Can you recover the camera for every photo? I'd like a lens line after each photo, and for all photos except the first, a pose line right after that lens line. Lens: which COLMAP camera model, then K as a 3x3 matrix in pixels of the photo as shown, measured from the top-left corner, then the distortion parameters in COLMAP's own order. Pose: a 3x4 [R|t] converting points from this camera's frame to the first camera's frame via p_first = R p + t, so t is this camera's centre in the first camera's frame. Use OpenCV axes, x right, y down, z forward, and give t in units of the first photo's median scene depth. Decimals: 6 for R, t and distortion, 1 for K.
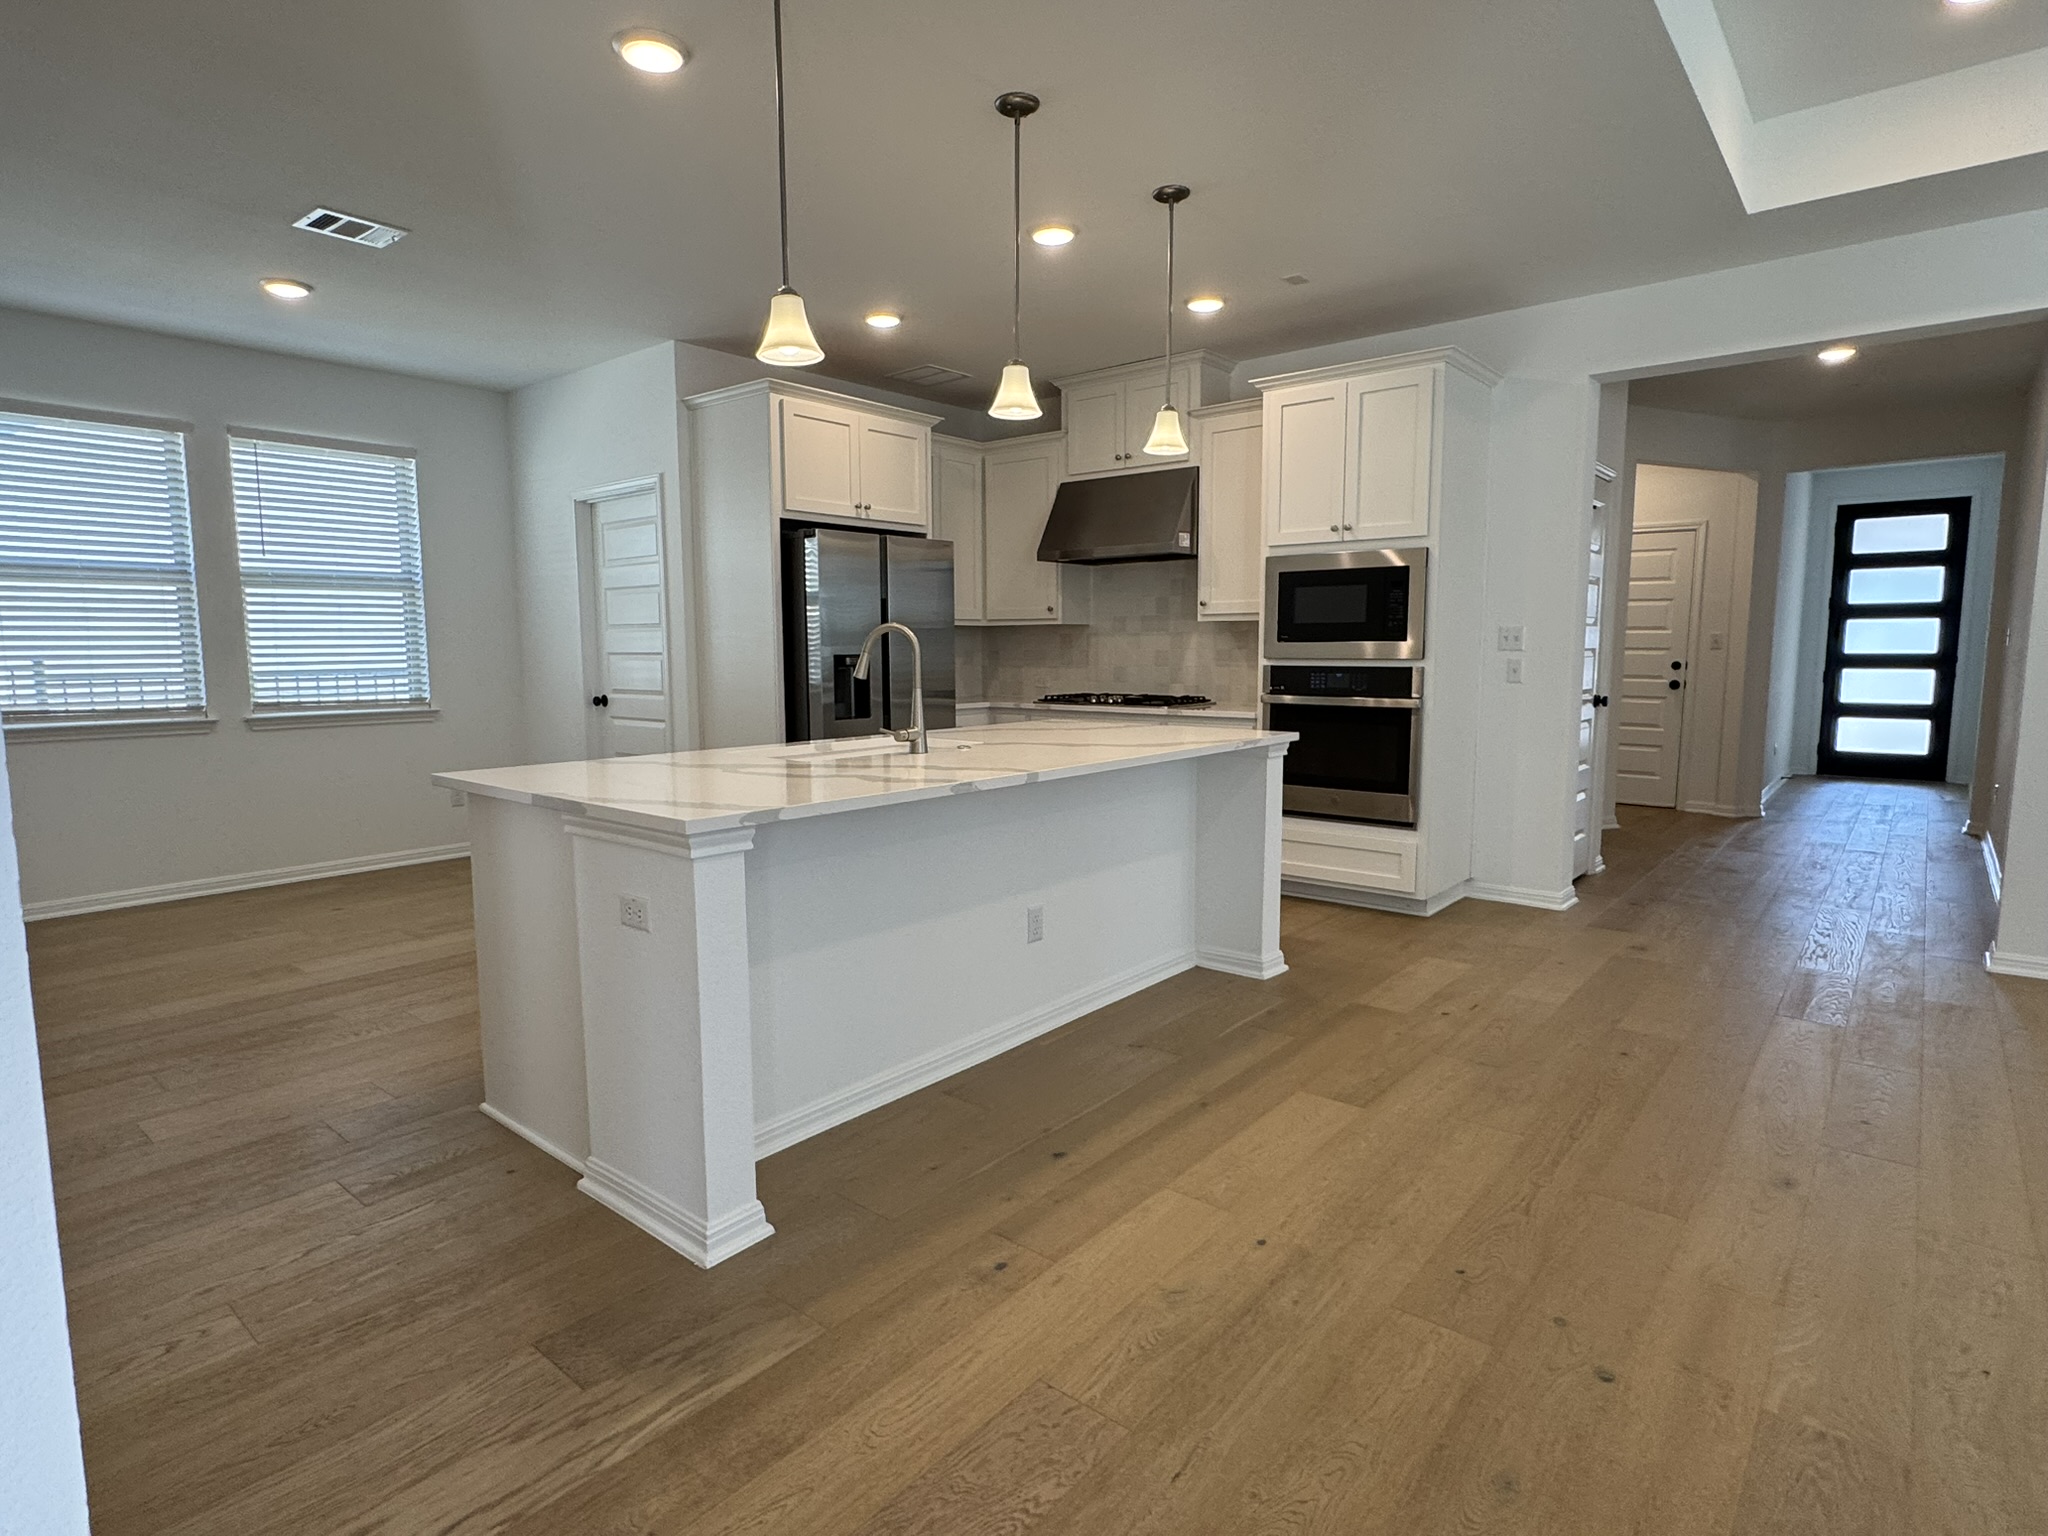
lens RADIAL K [[1067.4, 0, 1024.0], [0, 1067.4, 768.0], [0, 0, 1]] dist [0.005521, 0.000589]
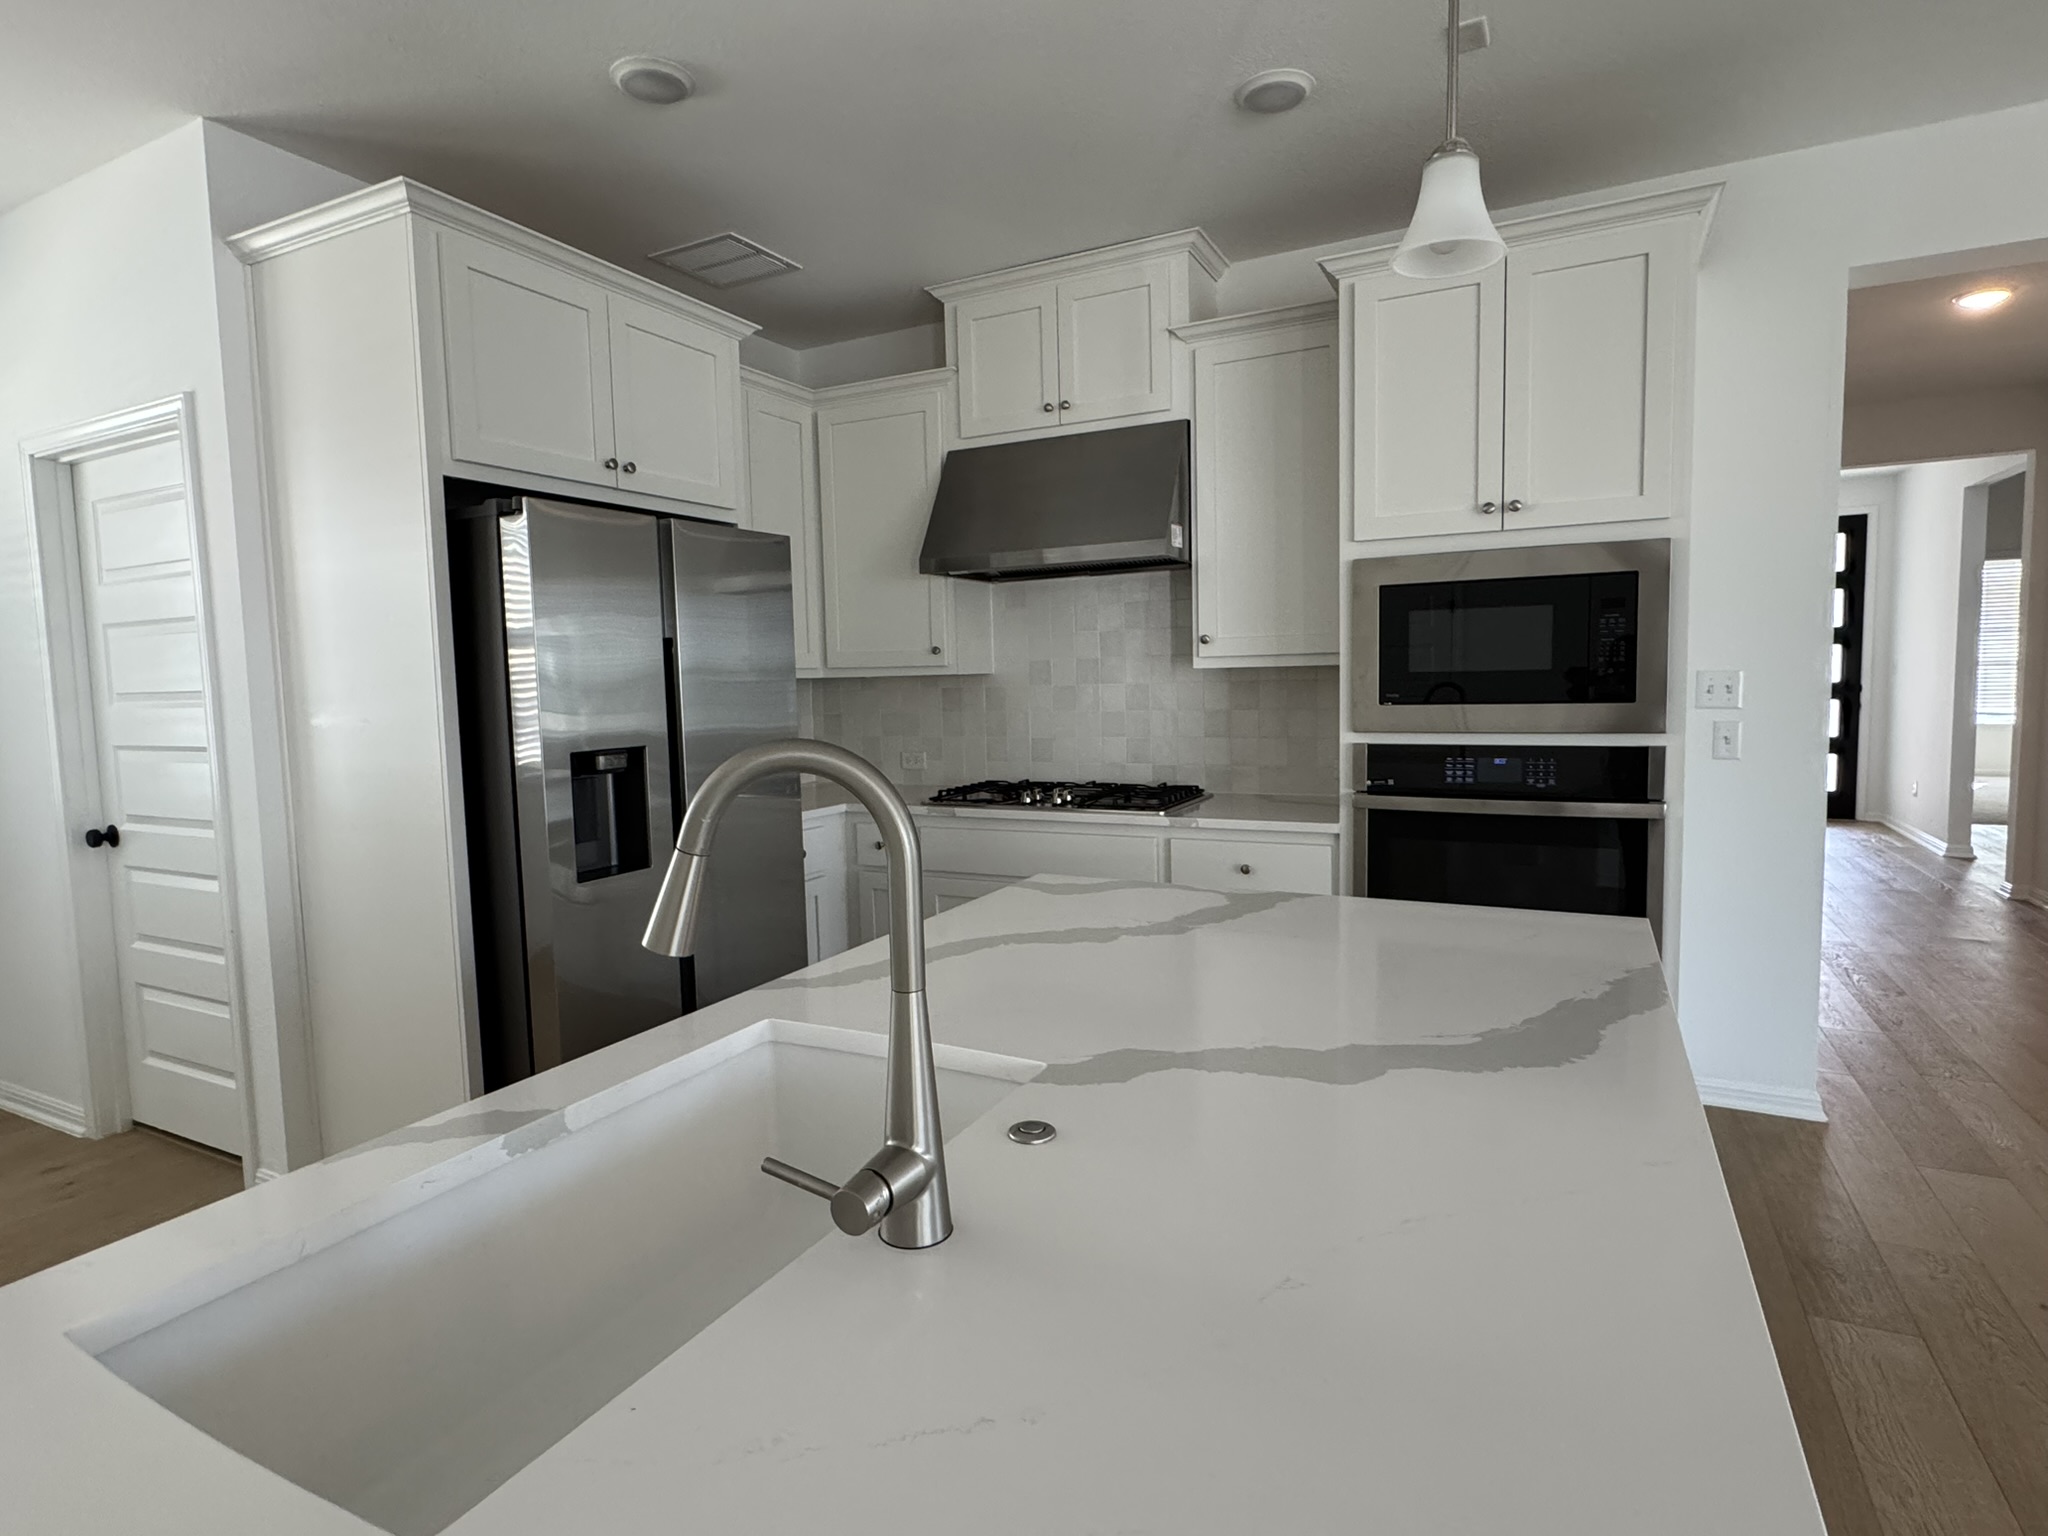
lens RADIAL K [[1073.2, 0, 1012.2], [0, 1073.2, 758.1], [0, 0, 1]] dist [-0.004849, -0.000998]
pose [[0.975357, -0.036802, 0.217541, -0.079357], [0.045179, 0.998412, -0.033659, -0.071203], [-0.215956, 0.042657, 0.975471, 0.430446]]
